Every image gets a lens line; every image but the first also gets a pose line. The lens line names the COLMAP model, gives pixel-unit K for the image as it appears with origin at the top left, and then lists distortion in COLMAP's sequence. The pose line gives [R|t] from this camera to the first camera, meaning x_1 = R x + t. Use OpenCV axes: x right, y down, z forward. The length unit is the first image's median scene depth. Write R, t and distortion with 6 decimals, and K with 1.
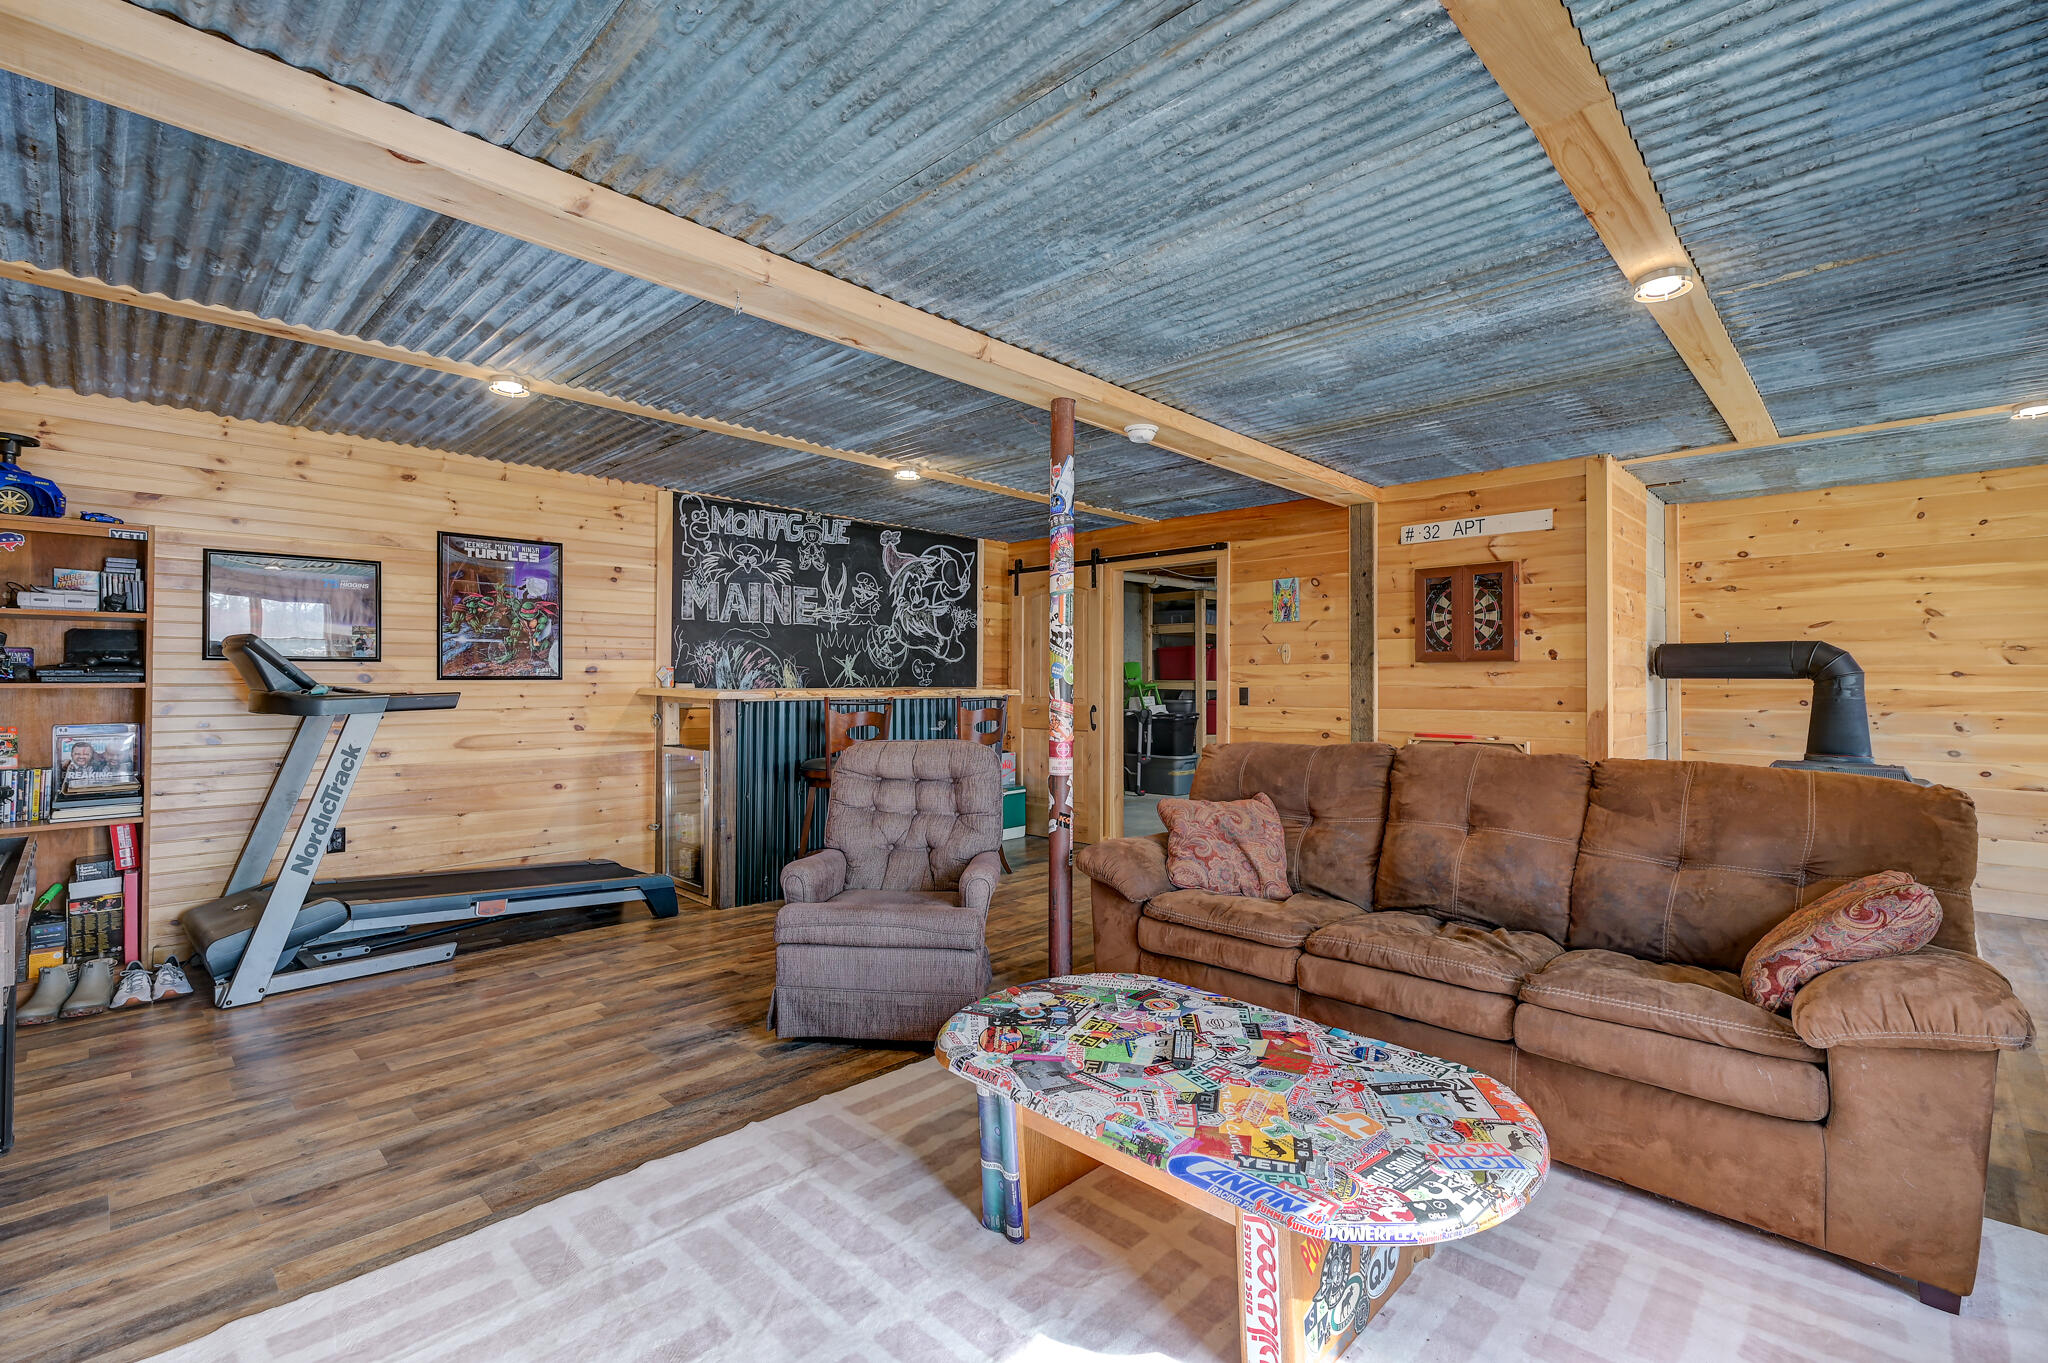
lens RADIAL K [[923.1, 0, 1021.9], [0, 923.1, 673.4], [0, 0, 1]] dist [-0.001887, -0.000071]
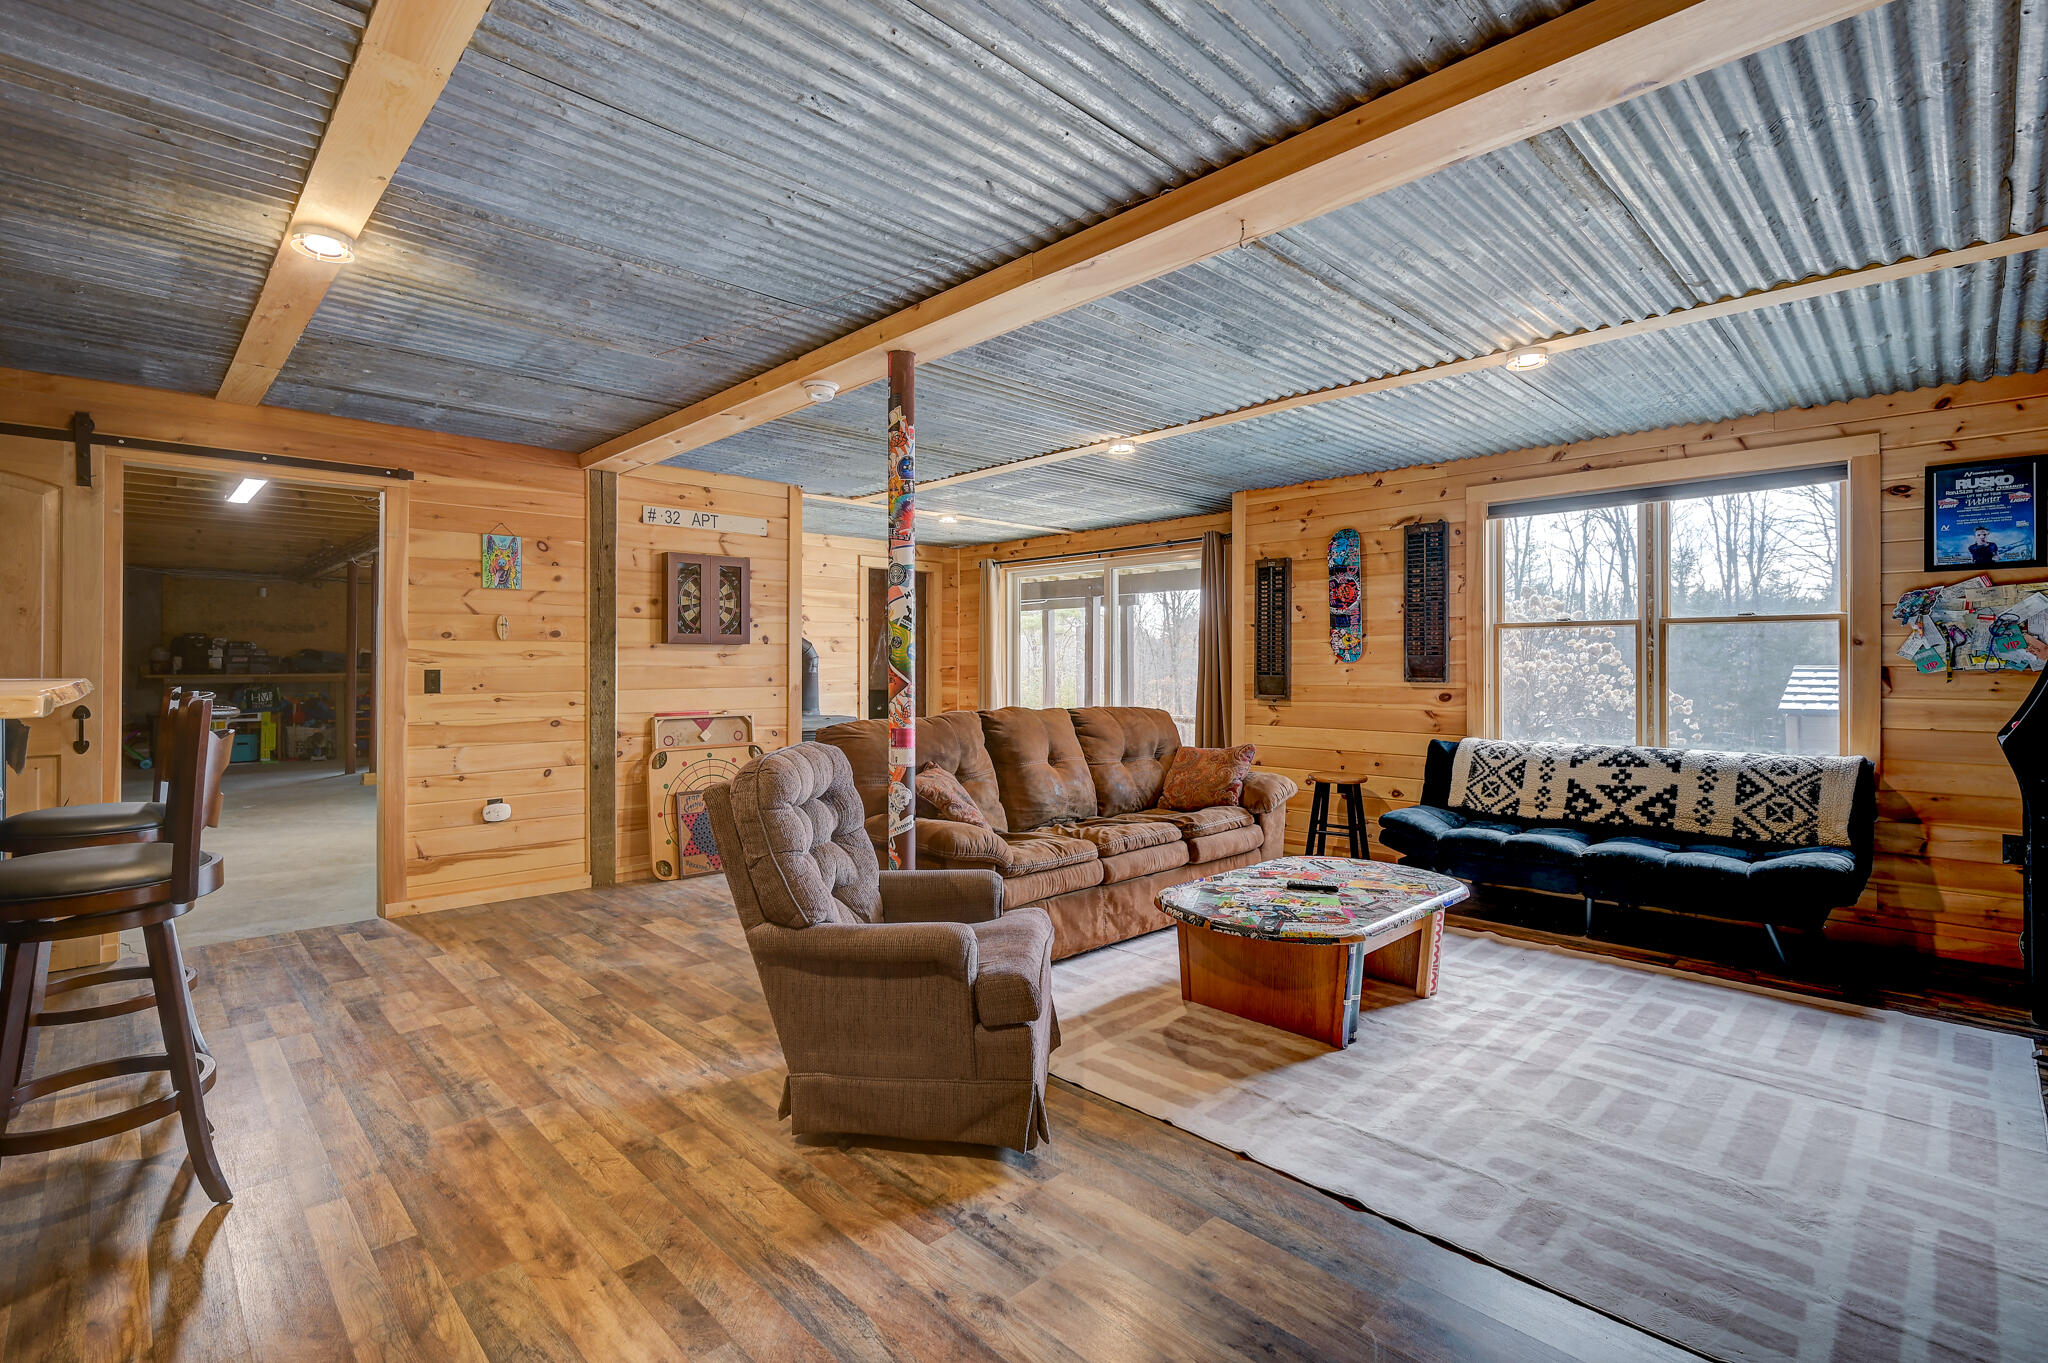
lens RADIAL K [[923.1, 0, 1021.9], [0, 923.1, 673.4], [0, 0, 1]] dist [-0.001887, -0.000071]
pose [[0.024572, -0.015366, 0.999580, -0.576719], [-0.012469, 0.999799, 0.015676, 0.000643], [-0.999620, -0.012849, 0.024375, 0.575484]]
